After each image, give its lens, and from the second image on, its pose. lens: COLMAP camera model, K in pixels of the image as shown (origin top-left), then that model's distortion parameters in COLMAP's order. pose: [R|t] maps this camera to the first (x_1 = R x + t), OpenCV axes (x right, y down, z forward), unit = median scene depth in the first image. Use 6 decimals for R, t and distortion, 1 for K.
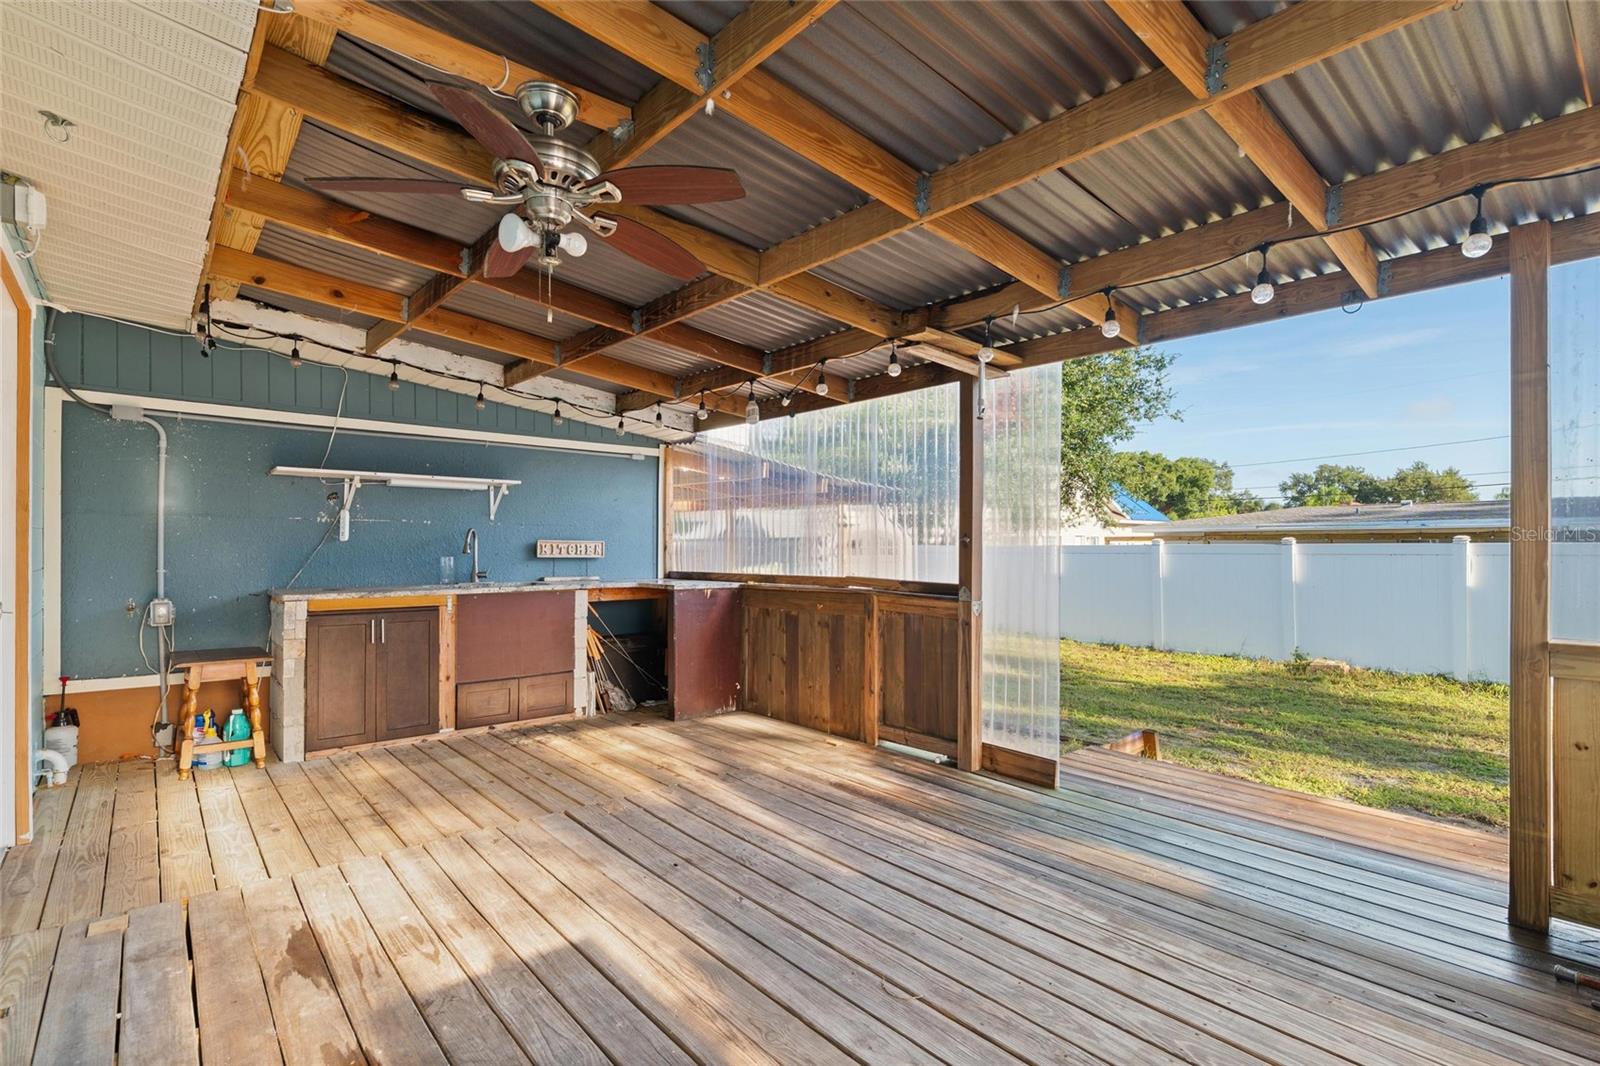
lens RADIAL K [[752.3, 0, 801.0], [0, 752.3, 541.4], [0, 0, 1]] dist [0.003566, -0.000793]
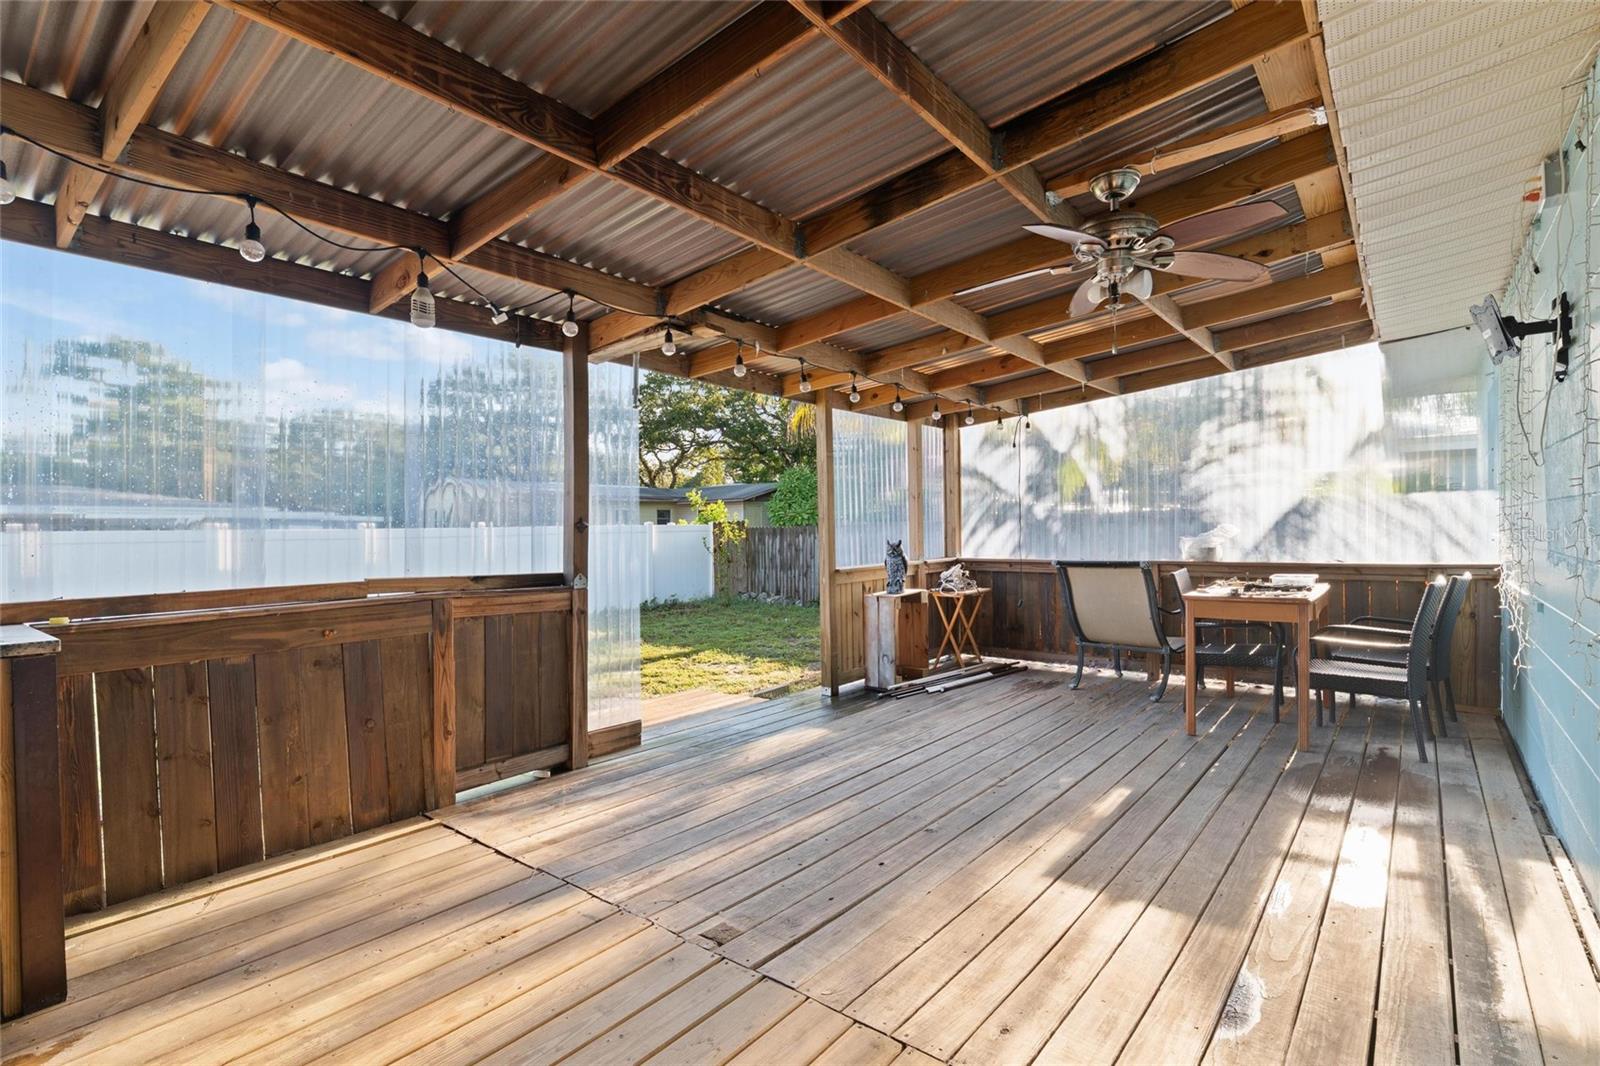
lens RADIAL K [[751.2, 0, 801.3], [0, 751.2, 528.6], [0, 0, 1]] dist [-0.002195, -0.000558]
pose [[-0.160002, -0.001883, 0.987115, -0.987927], [0.004298, 0.999987, 0.002605, 0.002886], [-0.987107, 0.004659, -0.159992, 1.137525]]
